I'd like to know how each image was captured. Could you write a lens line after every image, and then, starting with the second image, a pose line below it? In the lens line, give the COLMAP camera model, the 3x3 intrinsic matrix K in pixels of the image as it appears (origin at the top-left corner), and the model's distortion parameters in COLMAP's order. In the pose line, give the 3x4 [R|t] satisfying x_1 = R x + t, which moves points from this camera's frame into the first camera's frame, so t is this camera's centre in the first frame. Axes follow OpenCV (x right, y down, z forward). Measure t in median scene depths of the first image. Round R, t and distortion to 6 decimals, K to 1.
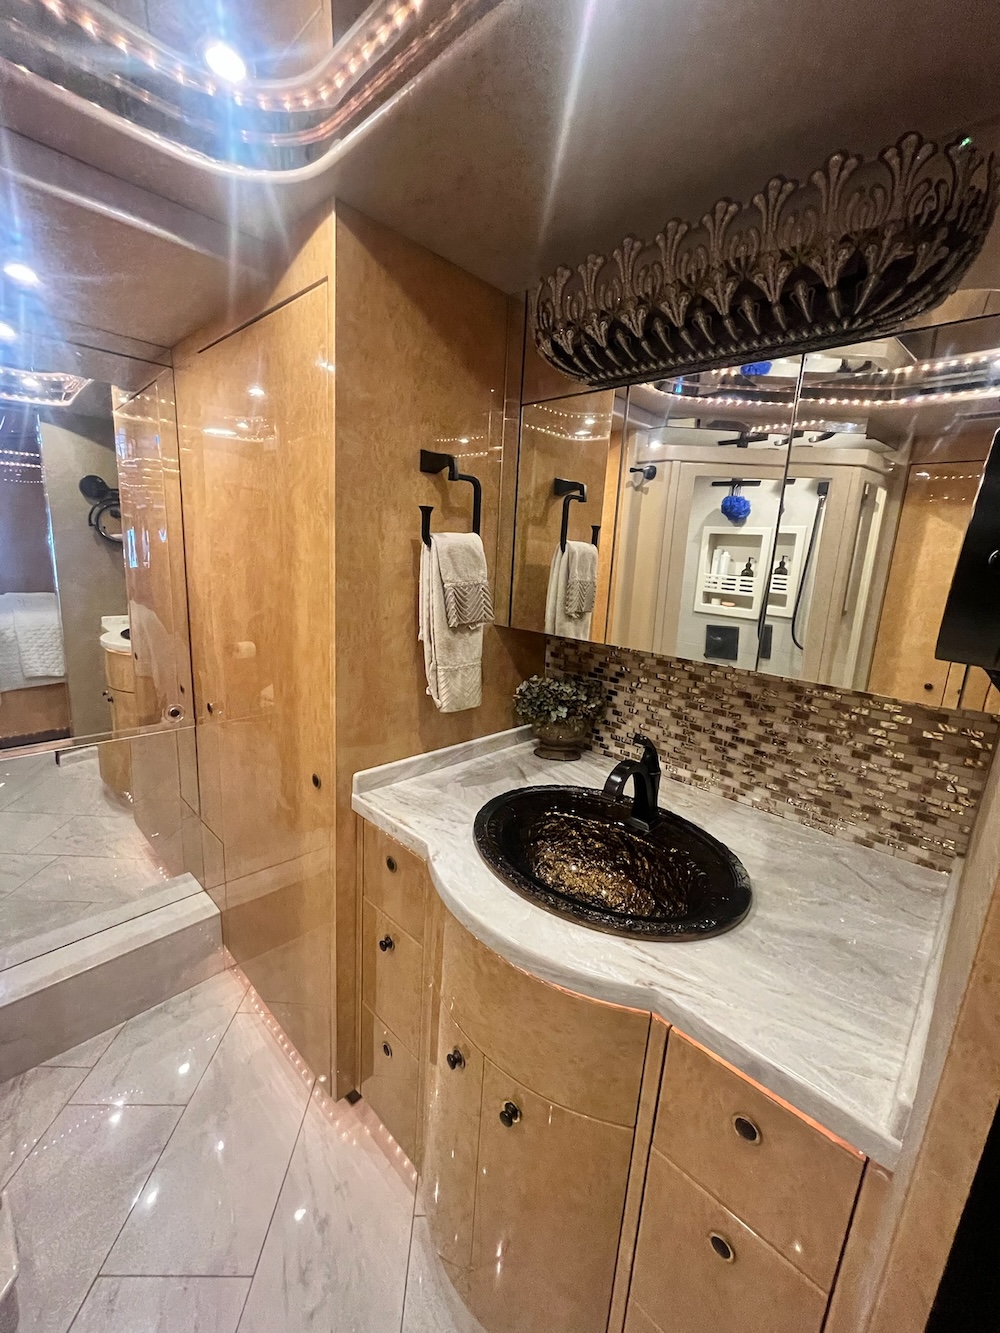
lens RADIAL K [[546.3, 0, 503.0], [0, 546.3, 667.0], [0, 0, 1]] dist [-0.000219, -0.001159]
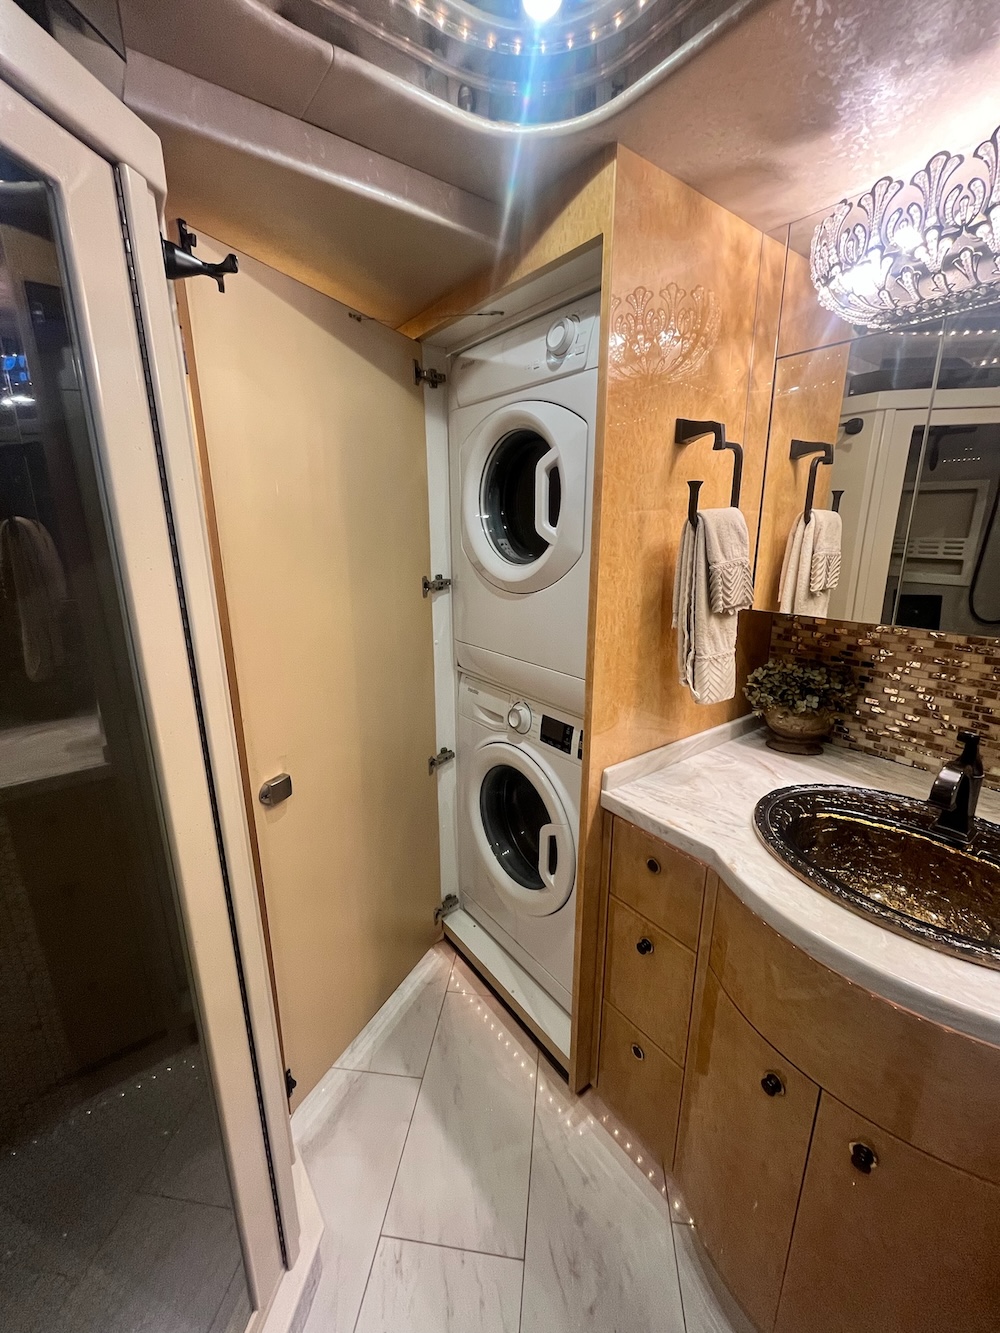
lens RADIAL K [[539.5, 0, 491.7], [0, 539.5, 667.1], [0, 0, 1]] dist [-0.001904, 0.000145]
pose [[0.984314, -0.017458, -0.175560, -0.256499], [0.024192, 0.999048, 0.036291, -0.019972], [0.174759, -0.039969, 0.983800, 0.035613]]
